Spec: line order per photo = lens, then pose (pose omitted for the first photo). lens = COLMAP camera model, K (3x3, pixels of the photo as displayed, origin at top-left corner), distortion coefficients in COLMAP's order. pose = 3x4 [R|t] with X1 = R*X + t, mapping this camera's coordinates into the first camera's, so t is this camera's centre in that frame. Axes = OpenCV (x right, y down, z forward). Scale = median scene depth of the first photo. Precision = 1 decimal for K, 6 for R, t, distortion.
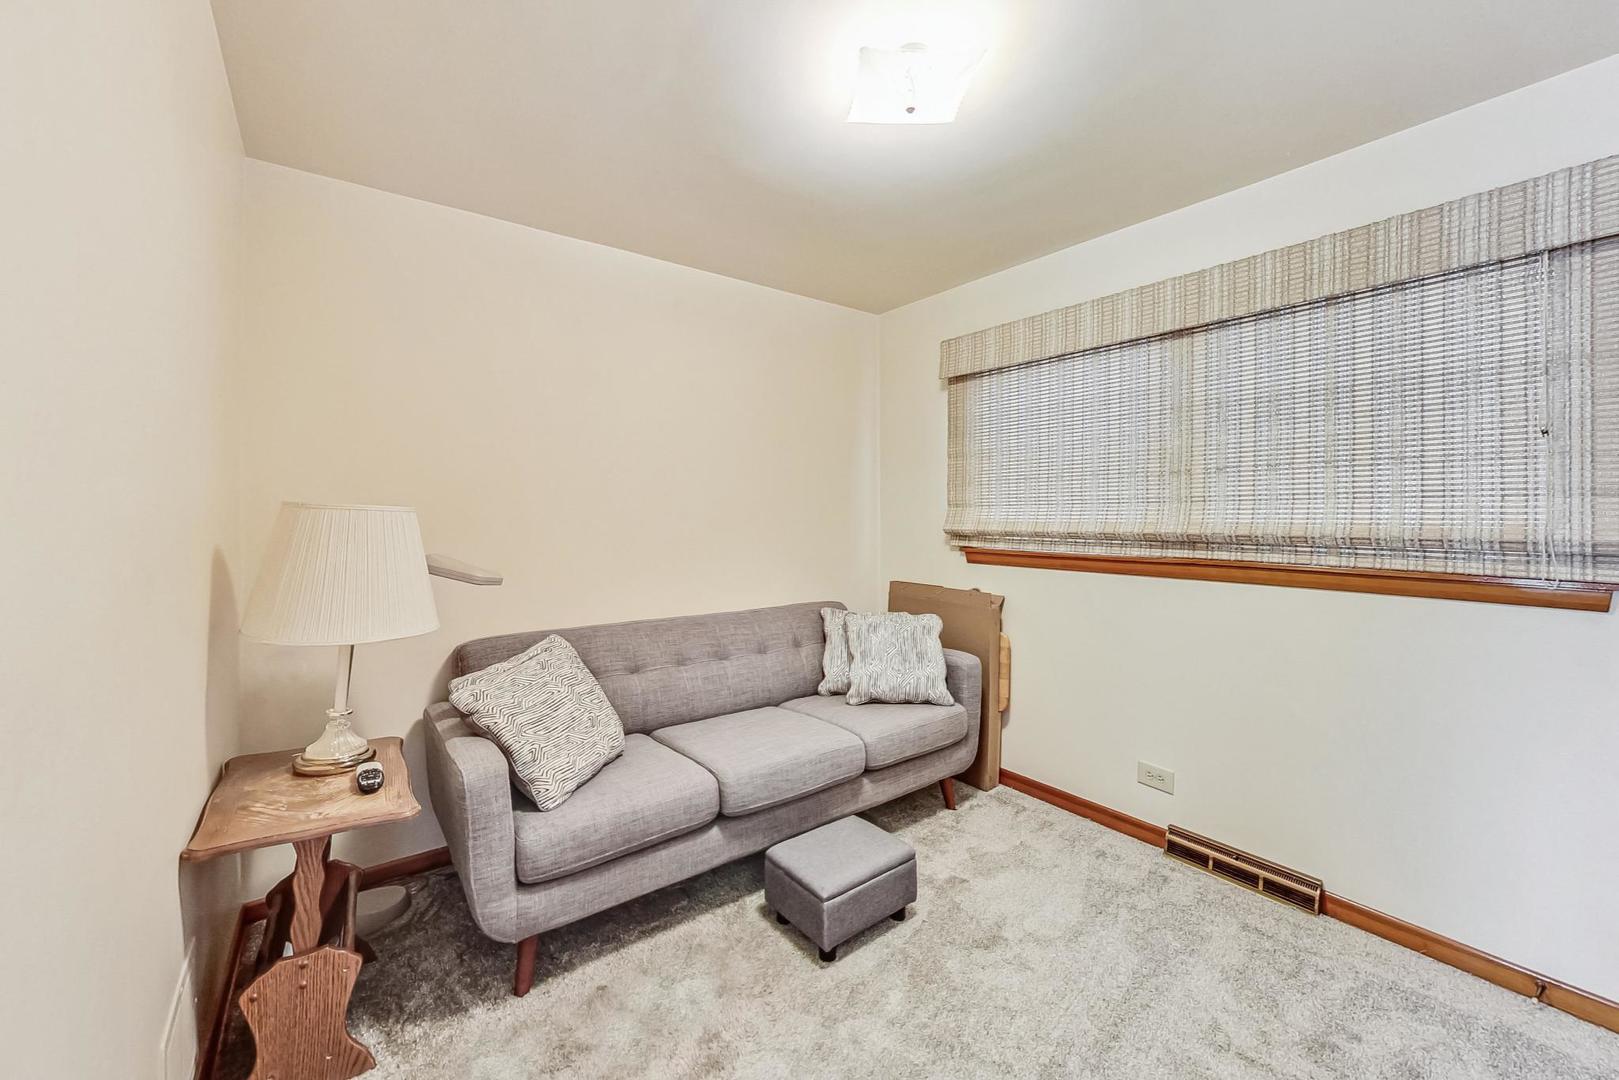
lens RADIAL K [[630.4, 0, 813.0], [0, 630.4, 517.5], [0, 0, 1]] dist [-0.000348, 0.000145]
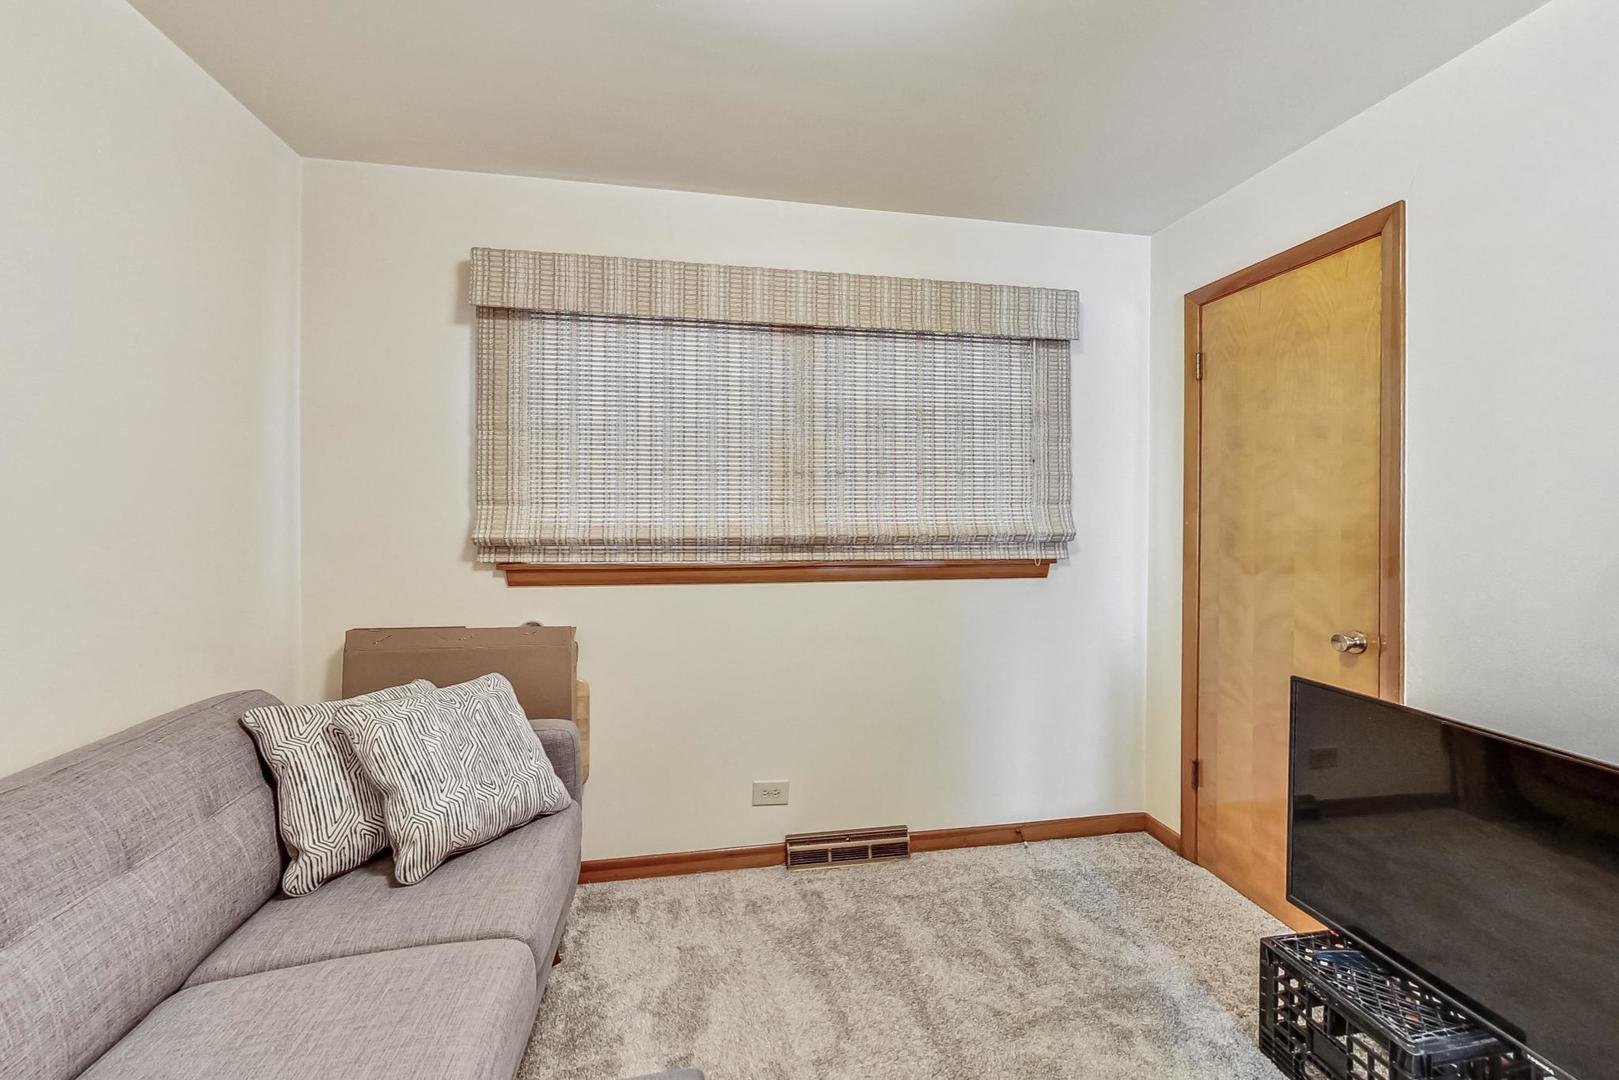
lens RADIAL K [[618.4, 0, 804.6], [0, 618.4, 528.5], [0, 0, 1]] dist [-0.000518, -0.000023]
pose [[0.467527, -0.013051, 0.883882, -0.249753], [0.002915, 0.999908, 0.013222, 0.001365], [-0.883974, -0.003605, 0.467522, 0.519247]]
